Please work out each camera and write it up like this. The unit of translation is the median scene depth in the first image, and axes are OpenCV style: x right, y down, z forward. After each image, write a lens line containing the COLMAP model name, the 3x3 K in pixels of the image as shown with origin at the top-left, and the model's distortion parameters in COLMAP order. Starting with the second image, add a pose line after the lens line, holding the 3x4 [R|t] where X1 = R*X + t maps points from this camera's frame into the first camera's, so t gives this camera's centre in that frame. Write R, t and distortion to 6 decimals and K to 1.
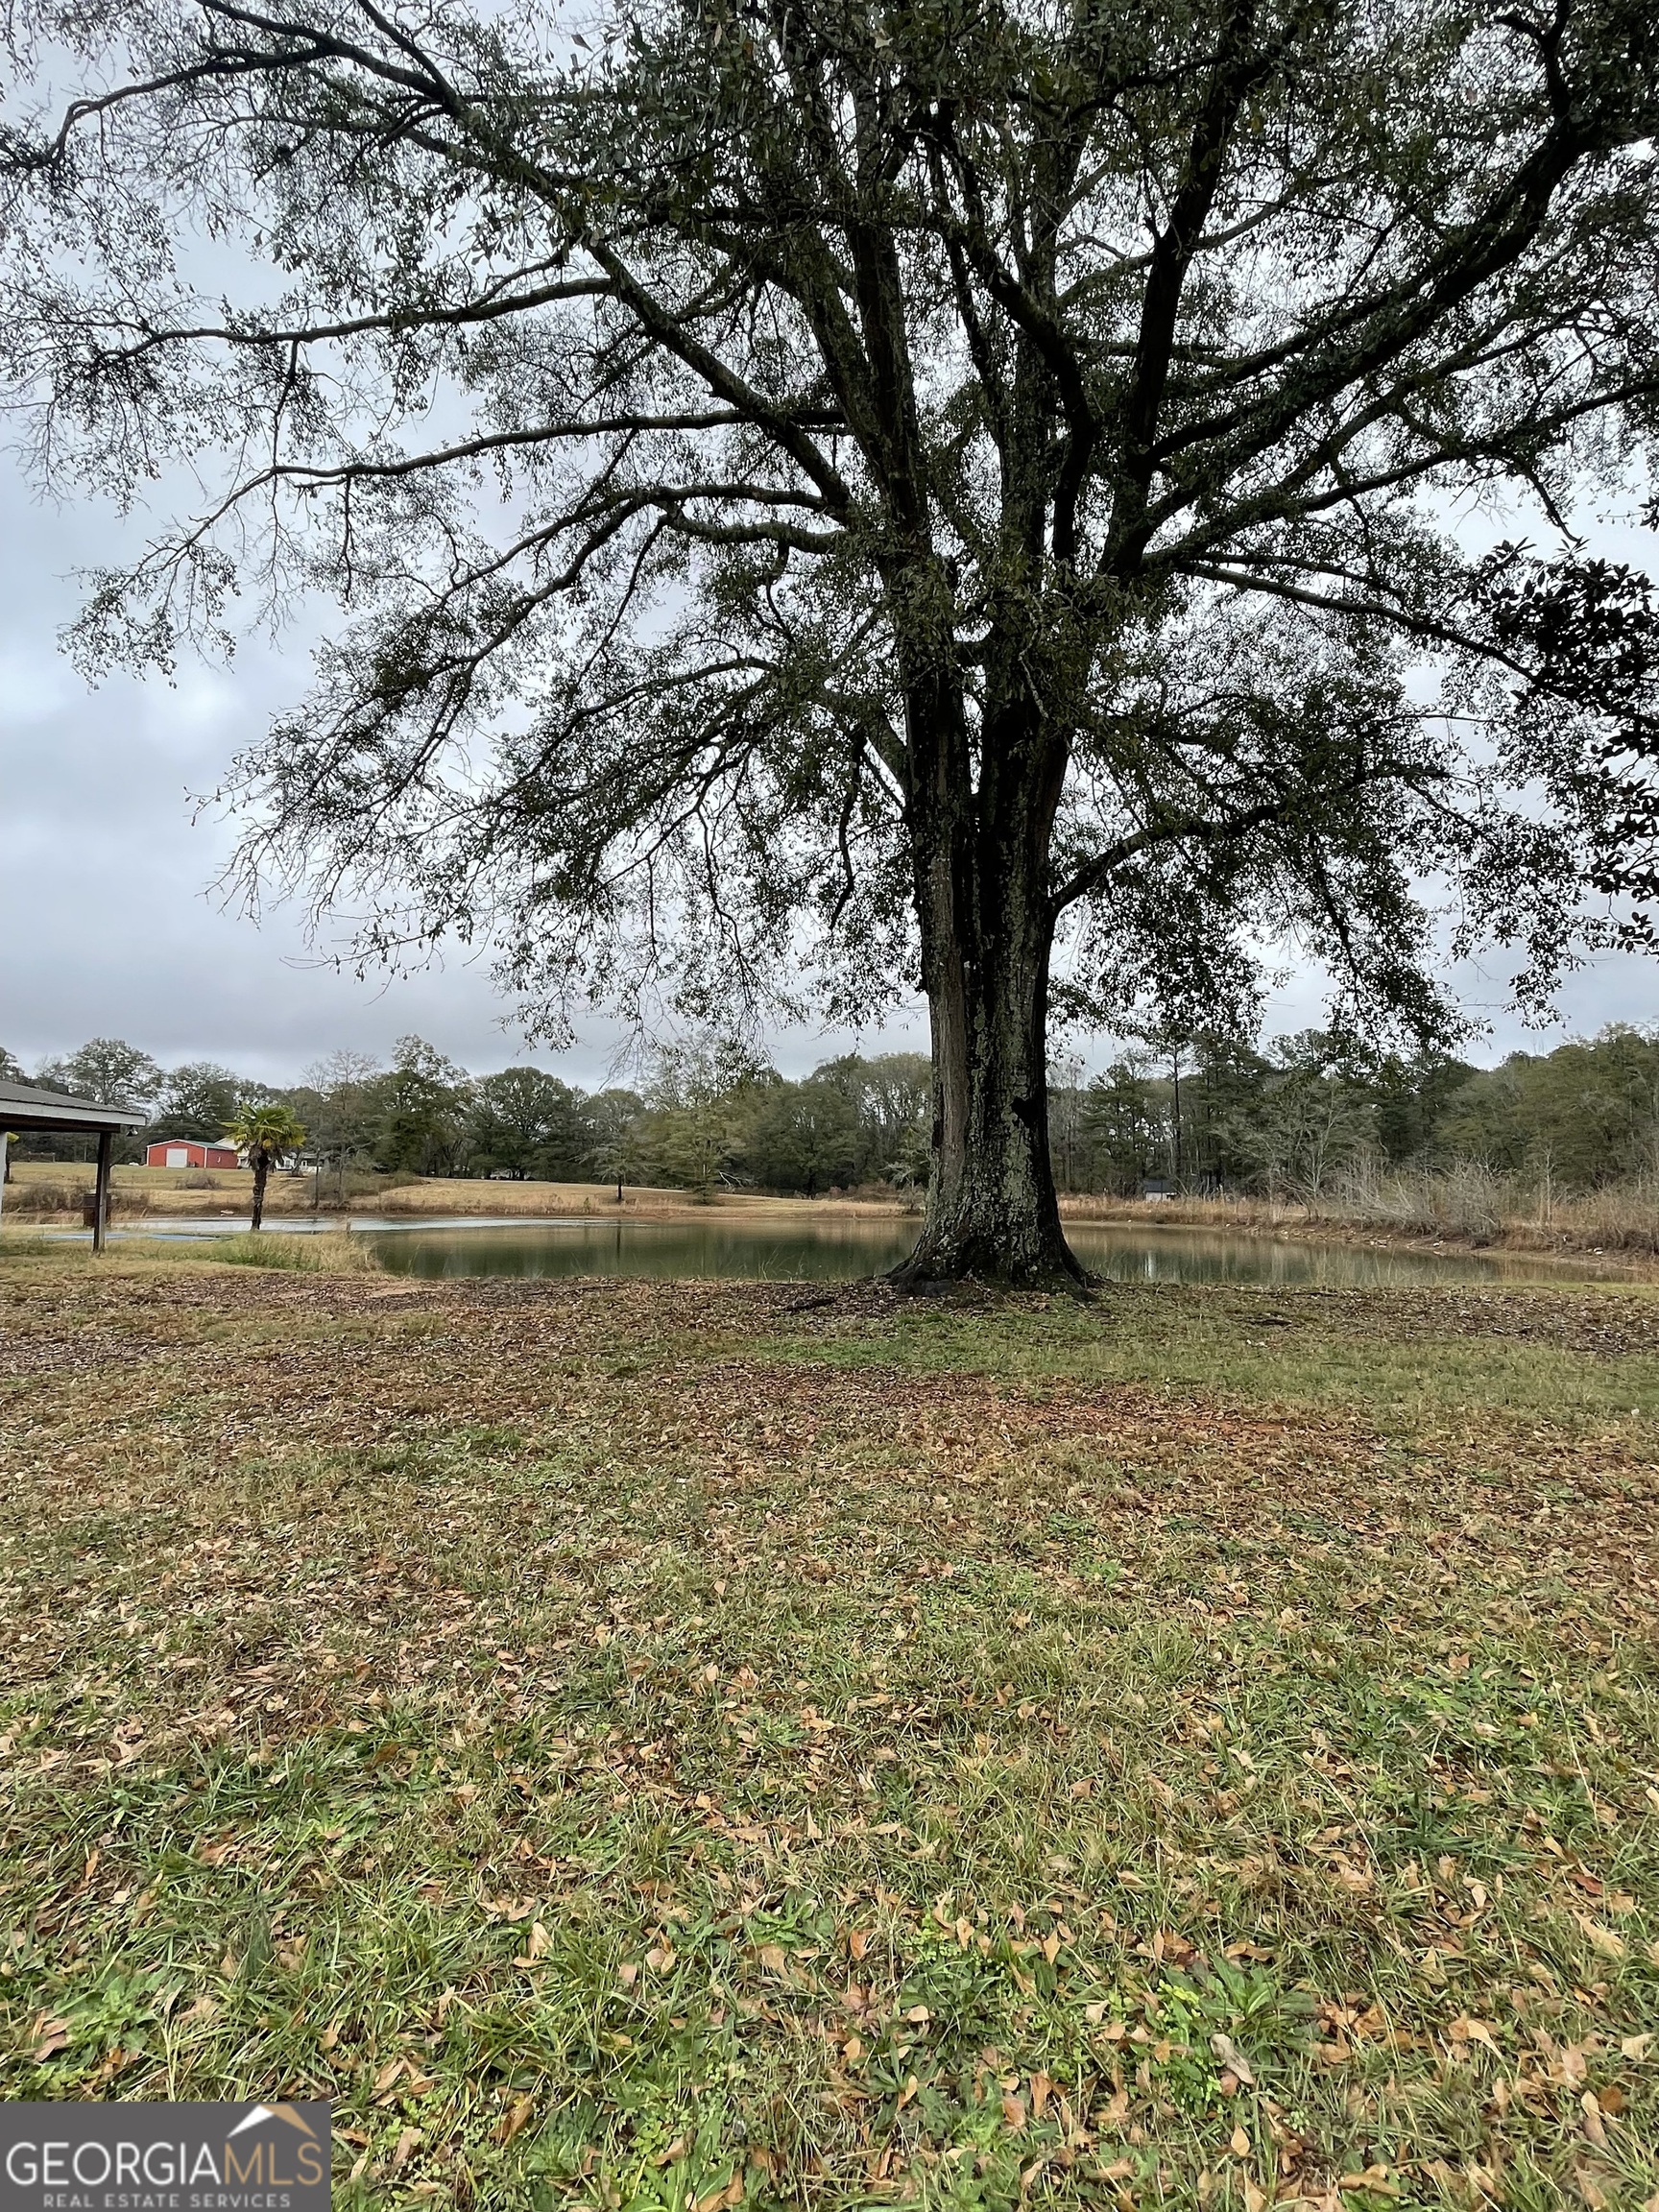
lens RADIAL K [[1088.5, 0, 821.6], [0, 1088.5, 1104.0], [0, 0, 1]] dist [-0.017920, 0.007110]
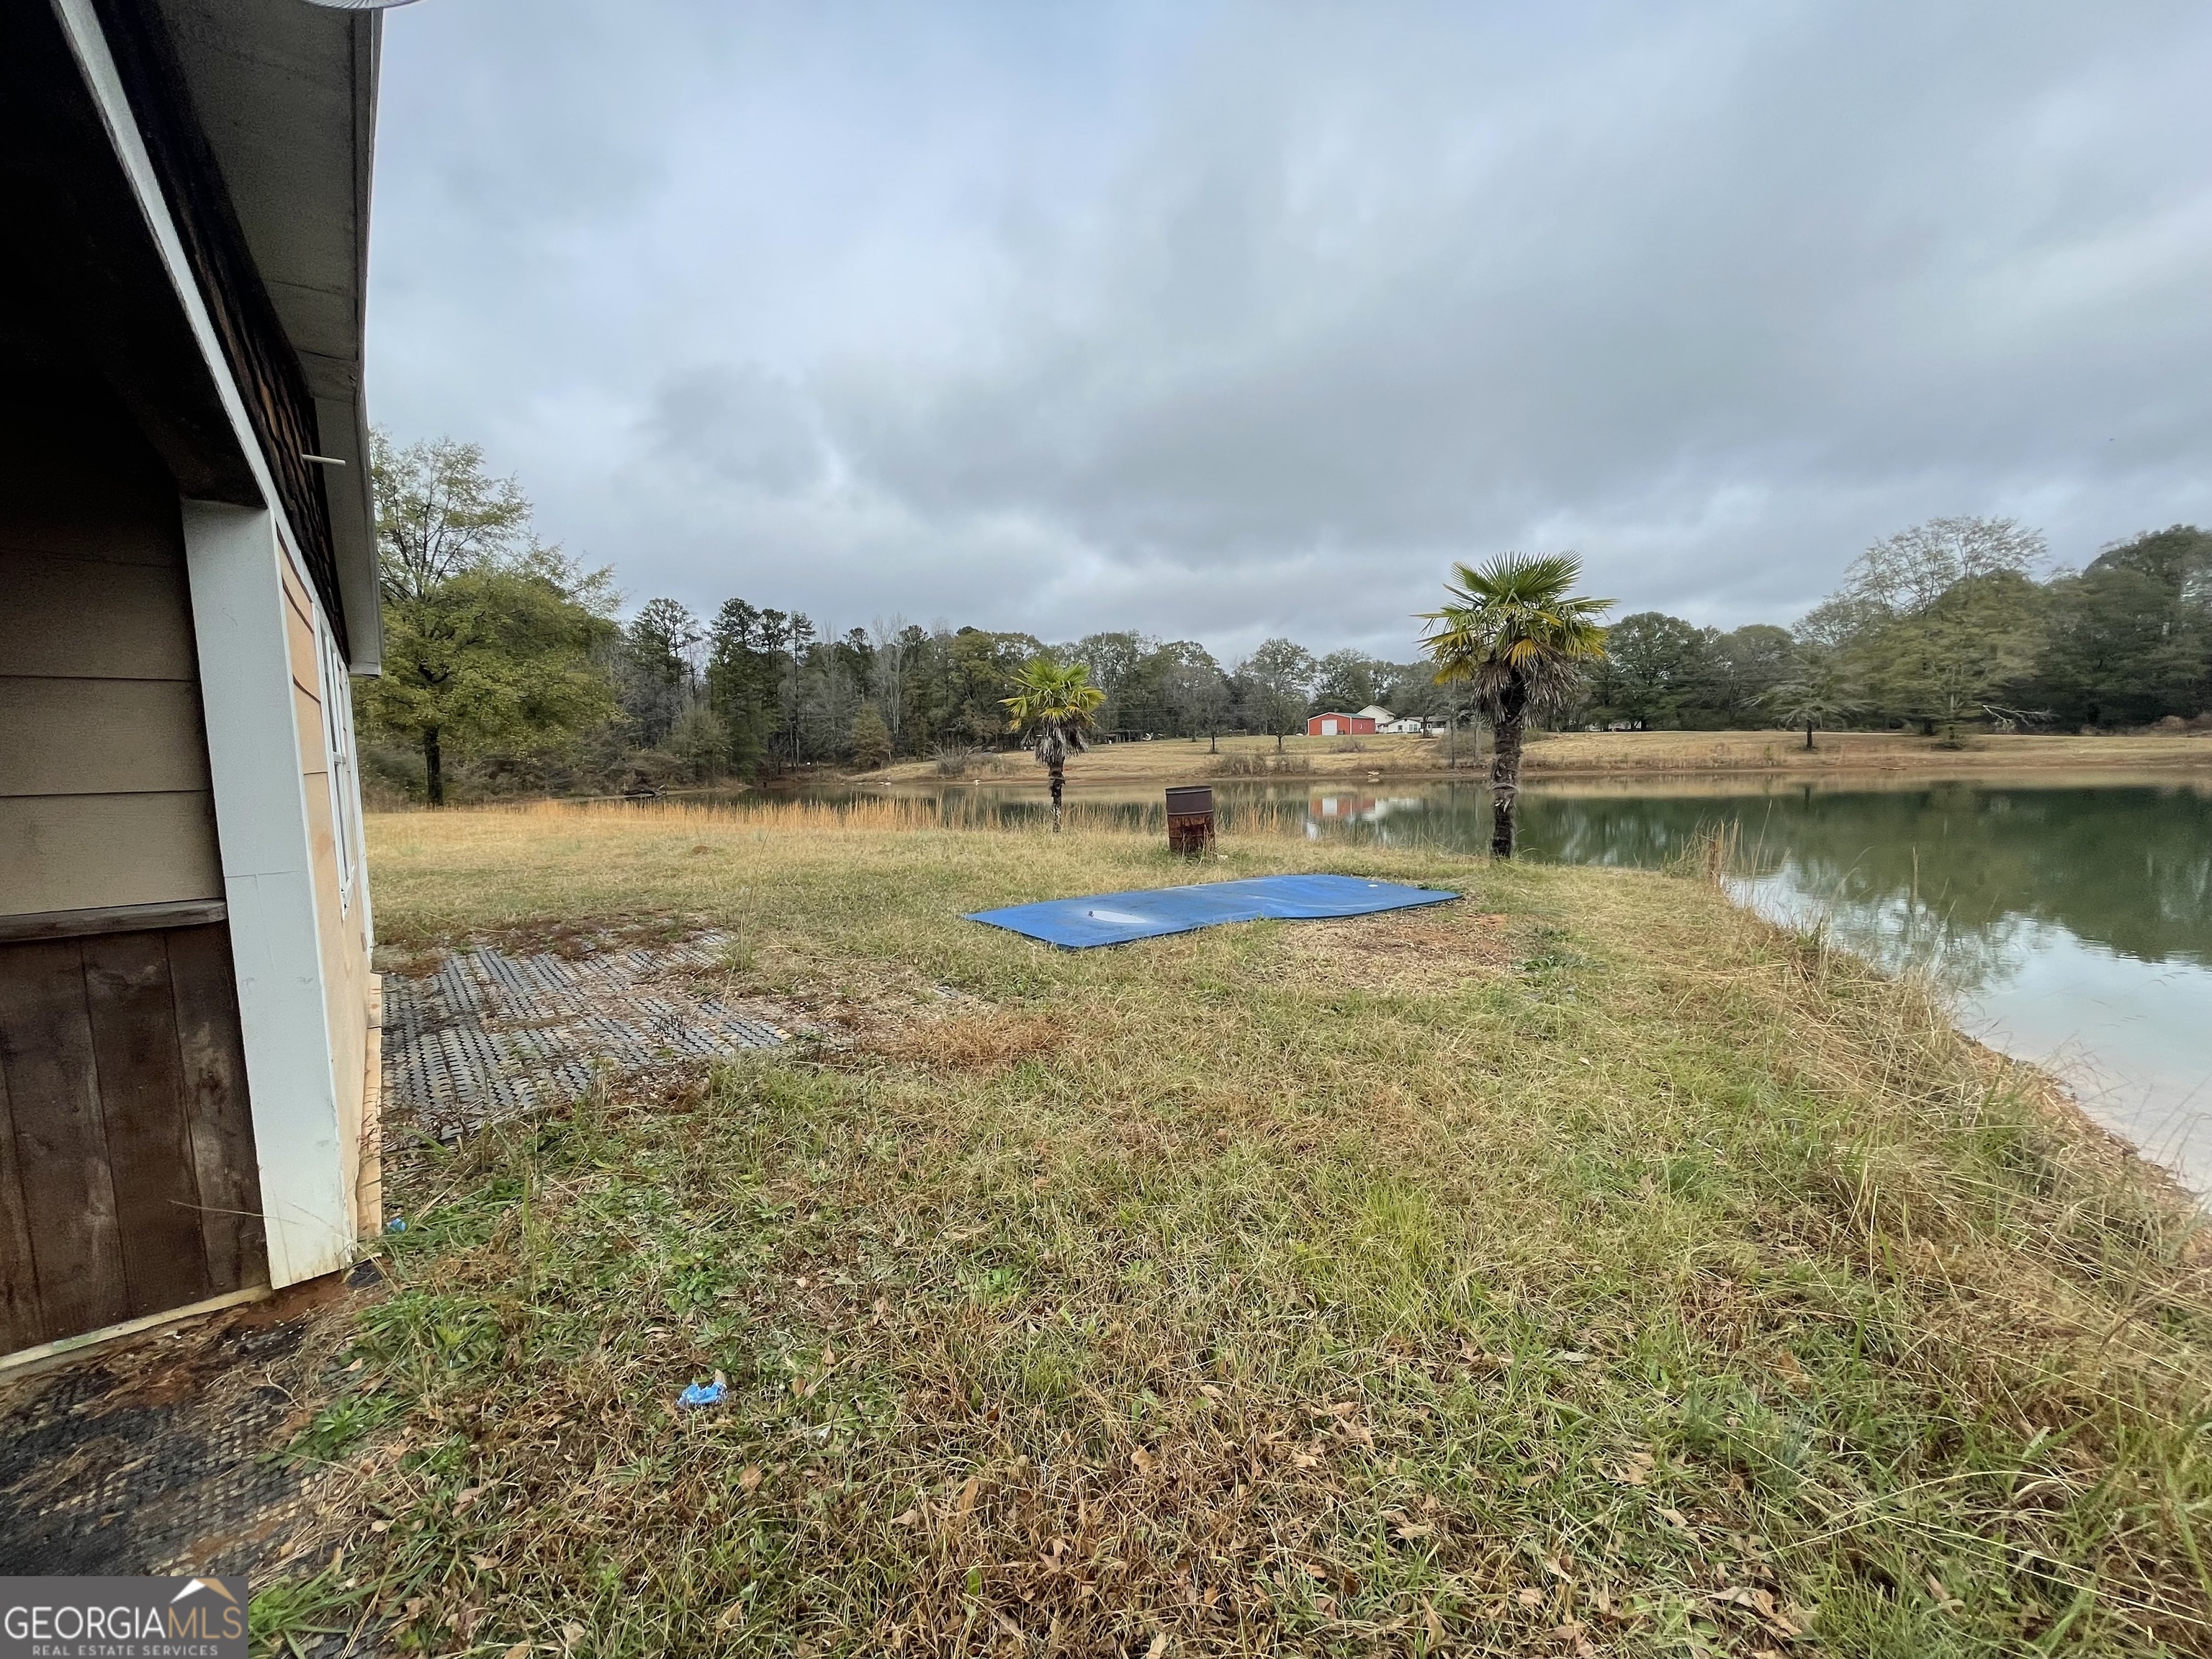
lens RADIAL K [[895.0, 0, 1099.3], [0, 895.0, 829.0], [0, 0, 1]] dist [-0.000587, 0.000069]
pose [[0.704064, 0.024307, -0.709720, -0.787773], [0.096923, 0.986772, 0.129947, 0.085448], [0.703491, -0.160279, 0.692395, 1.330885]]
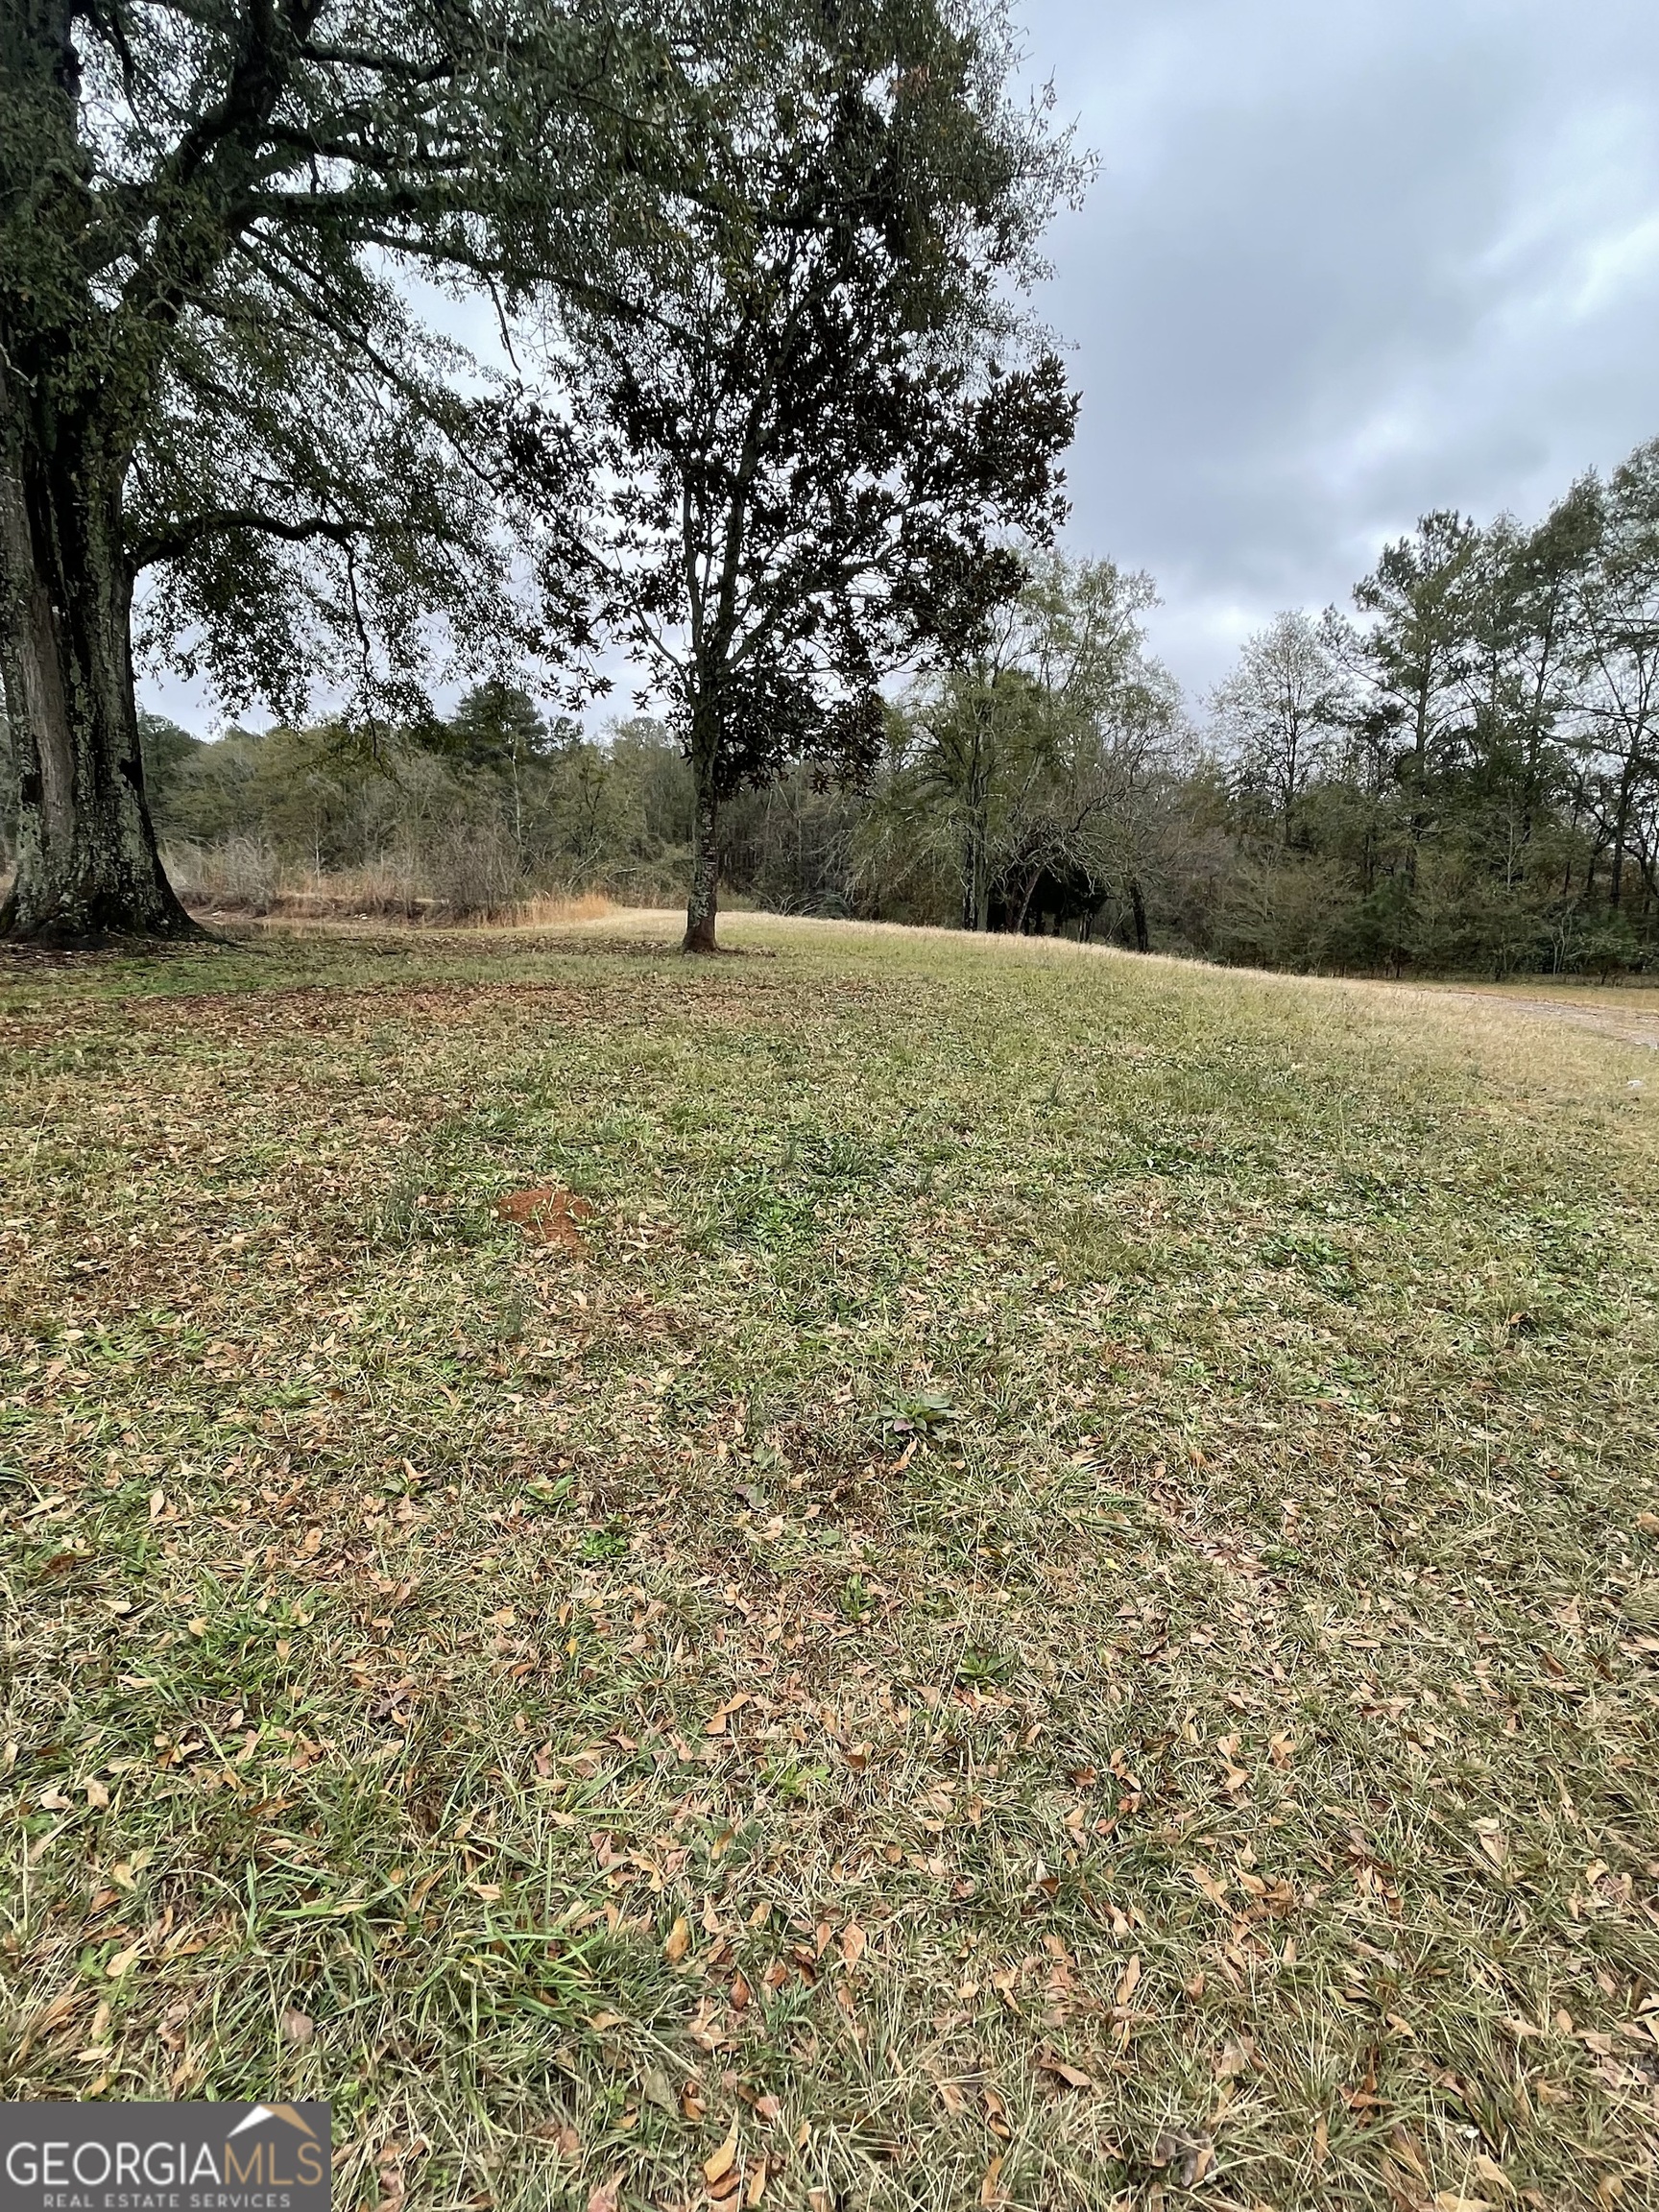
lens RADIAL K [[1088.5, 0, 823.4], [0, 1088.5, 1092.6], [0, 0, 1]] dist [-0.017920, 0.007110]
pose [[0.481466, -0.158579, 0.861999, -0.328049], [-0.092702, 0.968766, 0.229998, 0.002659], [-0.871548, -0.190645, 0.451728, -0.080540]]
